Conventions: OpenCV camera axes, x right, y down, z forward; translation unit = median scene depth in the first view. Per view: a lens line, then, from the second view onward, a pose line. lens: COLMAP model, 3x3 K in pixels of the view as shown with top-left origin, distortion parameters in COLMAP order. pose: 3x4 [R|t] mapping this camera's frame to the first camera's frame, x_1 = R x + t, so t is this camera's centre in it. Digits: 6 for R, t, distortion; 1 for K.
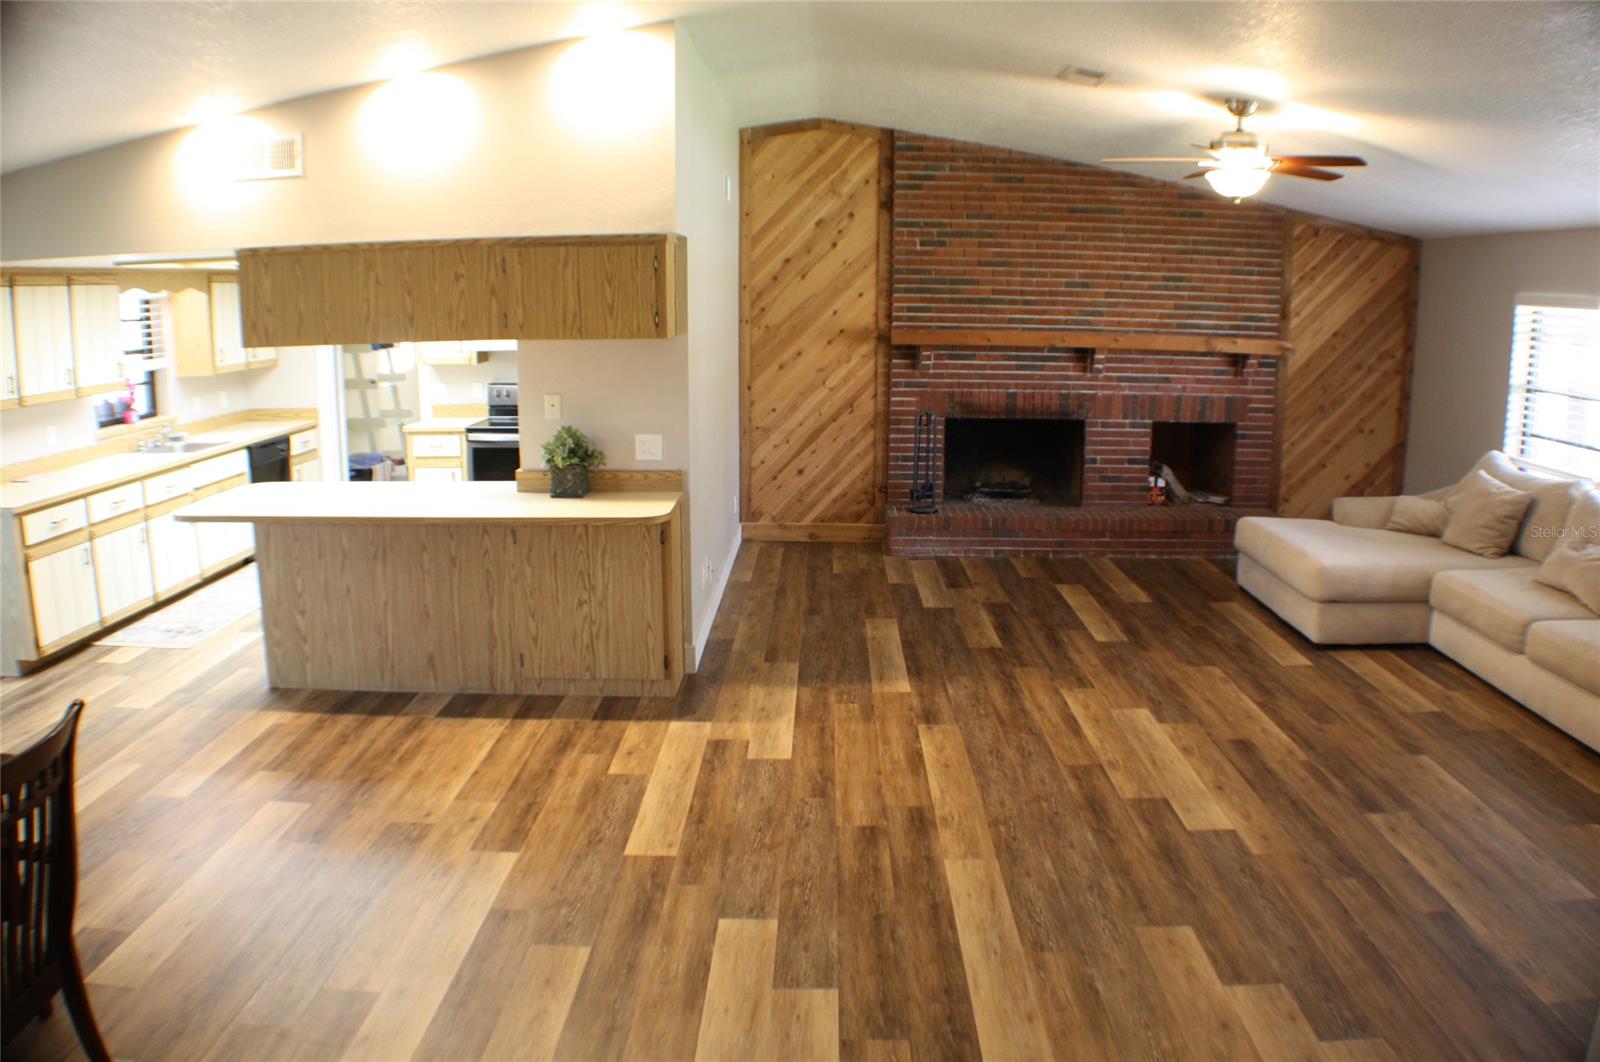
lens RADIAL K [[1140.9, 0, 785.7], [0, 1140.9, 517.1], [0, 0, 1]] dist [-0.193164, 0.022119]
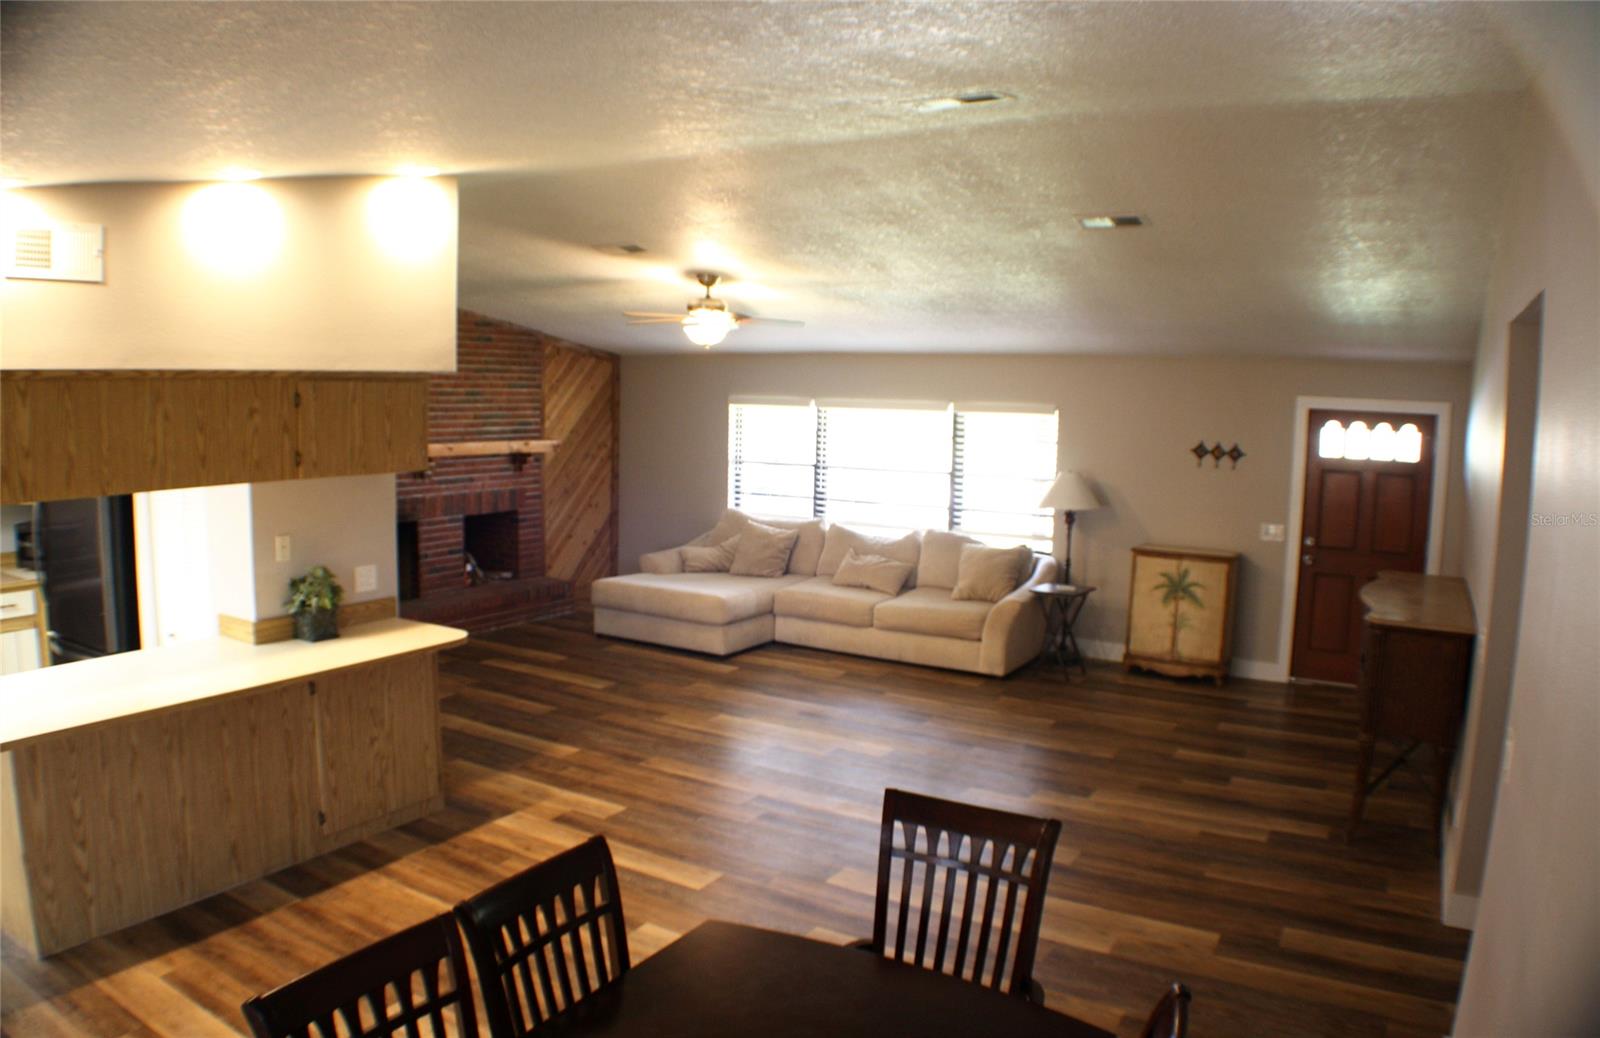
lens RADIAL K [[1146.5, 0, 787.7], [0, 1146.5, 533.3], [0, 0, 1]] dist [-0.168016, 0.031801]
pose [[0.501612, -0.099965, 0.859298, -0.792940], [0.154872, 0.987631, 0.024489, -0.068106], [-0.851117, 0.120797, 0.510889, 0.172794]]
